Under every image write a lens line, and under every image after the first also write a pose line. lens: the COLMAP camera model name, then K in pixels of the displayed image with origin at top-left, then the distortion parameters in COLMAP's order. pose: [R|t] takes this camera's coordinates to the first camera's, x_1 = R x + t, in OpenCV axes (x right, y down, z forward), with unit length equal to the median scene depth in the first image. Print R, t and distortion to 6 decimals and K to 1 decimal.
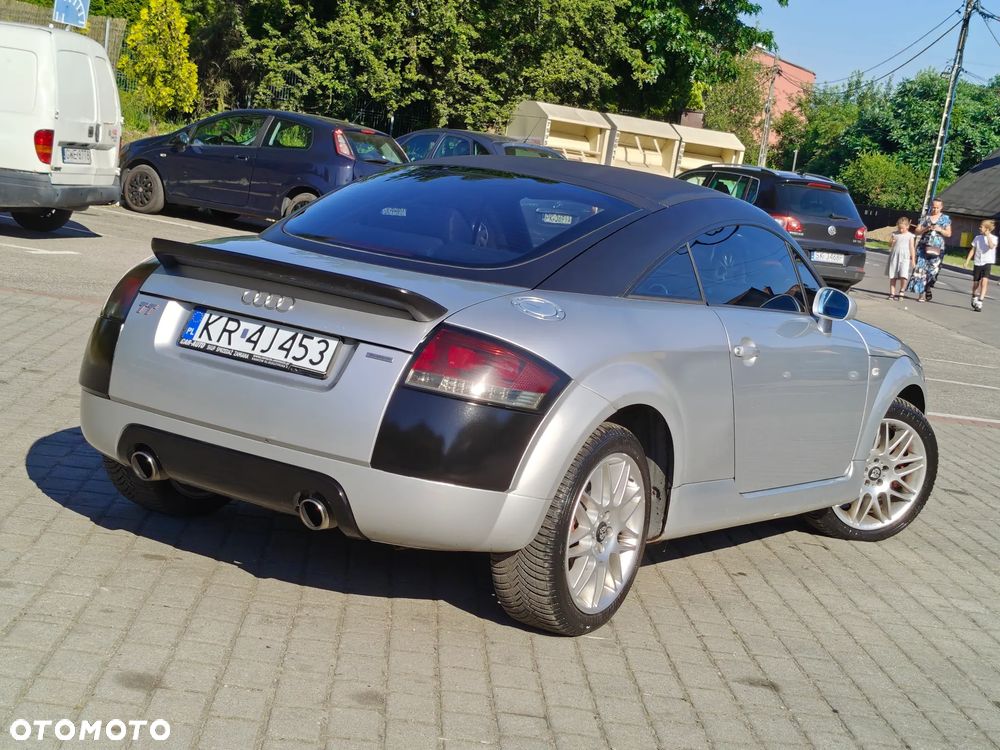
lens RADIAL K [[1704.4, 0, 486.9], [0, 1704.4, 376.0], [0, 0, 1]] dist [0.388990, -1.980164]
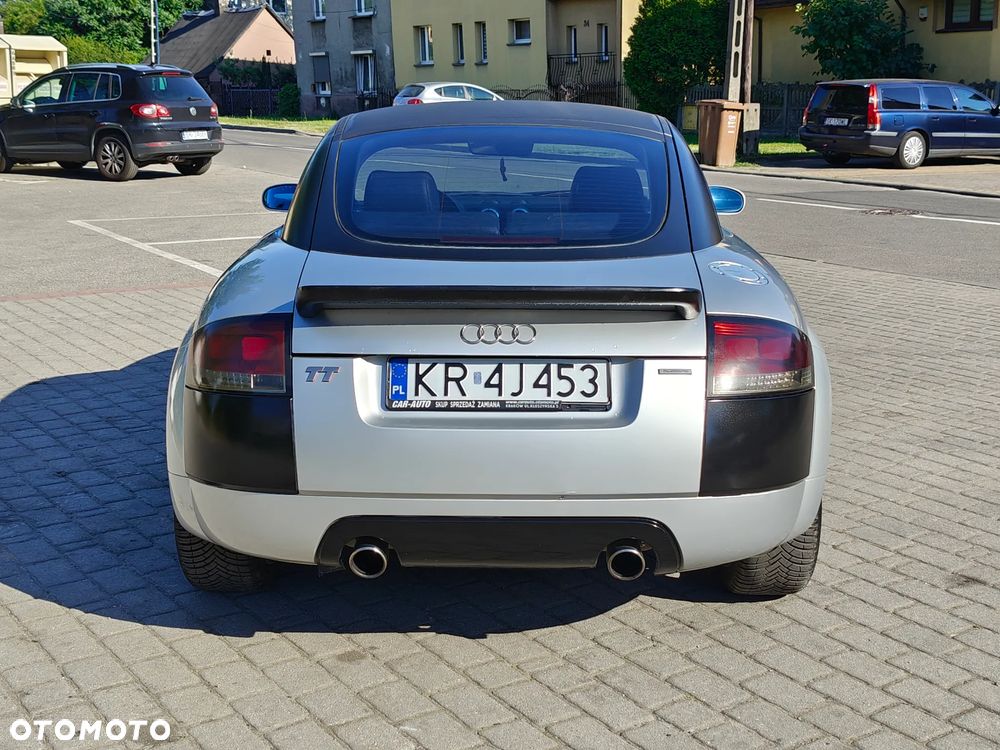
lens RADIAL K [[1317.5, 0, 500.0], [0, 1317.5, 375.0], [0, 0, 1]] dist [0.238583, -0.746777]
pose [[0.845561, -0.246710, 0.473456, -0.144509], [0.184787, 0.967252, 0.174002, -0.045048], [-0.500880, -0.059641, 0.863459, 0.148790]]
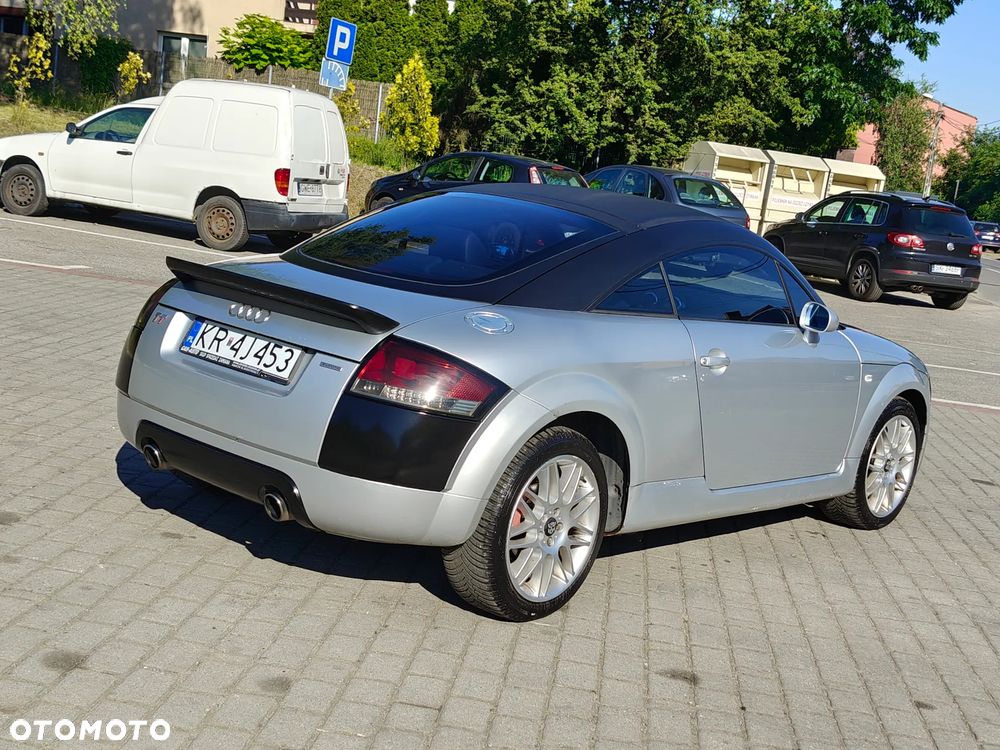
lens RADIAL K [[1317.5, 0, 500.0], [0, 1317.5, 375.0], [0, 0, 1]] dist [0.238583, -0.746777]
pose [[0.987716, 0.016086, -0.155429, 0.056156], [-0.014140, 0.999807, 0.013617, -0.005854], [0.155618, -0.011252, 0.987753, 0.056872]]
